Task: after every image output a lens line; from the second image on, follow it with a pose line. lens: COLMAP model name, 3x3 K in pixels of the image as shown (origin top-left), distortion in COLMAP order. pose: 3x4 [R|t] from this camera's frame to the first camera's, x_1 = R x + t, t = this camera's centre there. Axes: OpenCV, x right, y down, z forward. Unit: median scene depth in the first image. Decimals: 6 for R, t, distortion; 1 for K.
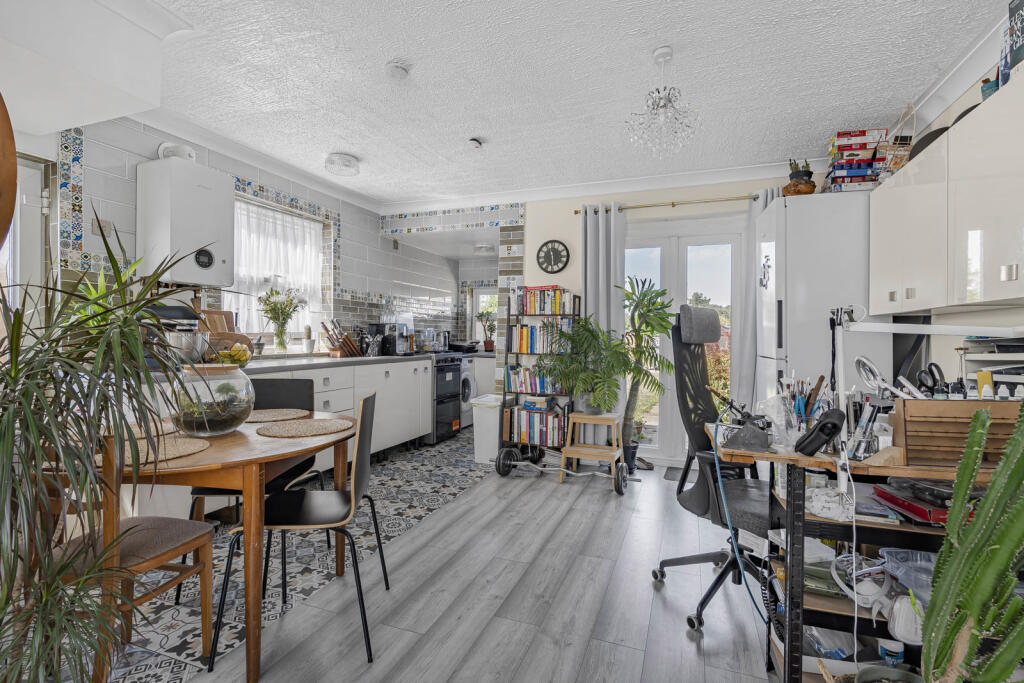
lens RADIAL K [[476.8, 0, 511.8], [0, 476.8, 335.8], [0, 0, 1]] dist [0.165857, -0.000090]
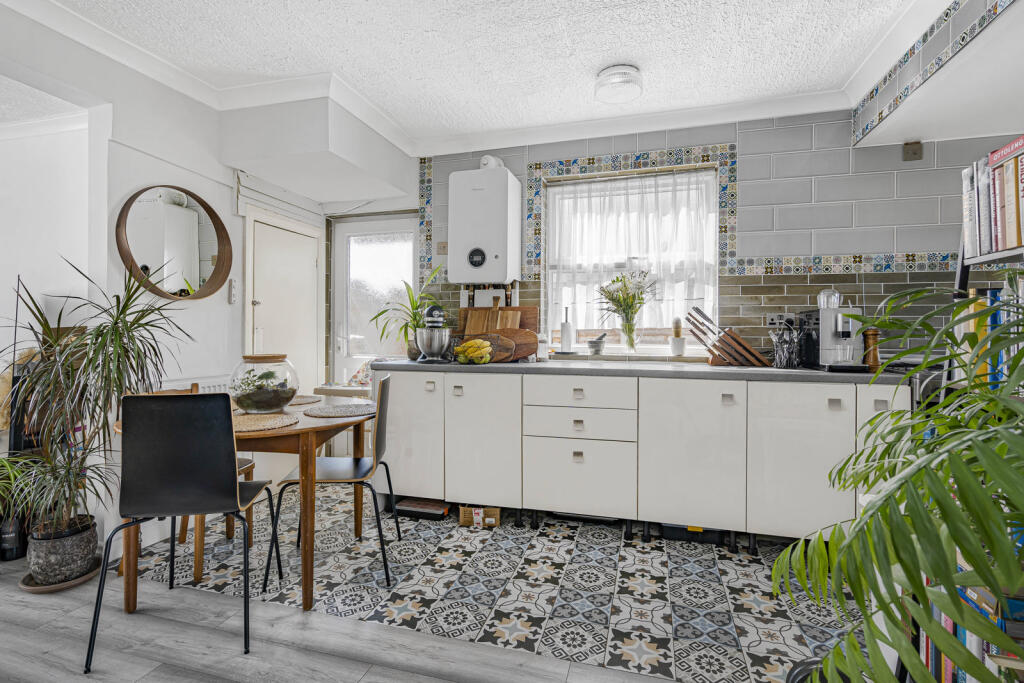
lens RADIAL K [[490.8, 0, 513.8], [0, 490.8, 336.6], [0, 0, 1]] dist [-0.012431, -0.000161]
pose [[0.097257, 0.008796, -0.995220, 0.301382], [-0.003187, 0.999959, 0.008527, 0.000604], [0.995254, 0.002342, 0.097281, 0.733558]]
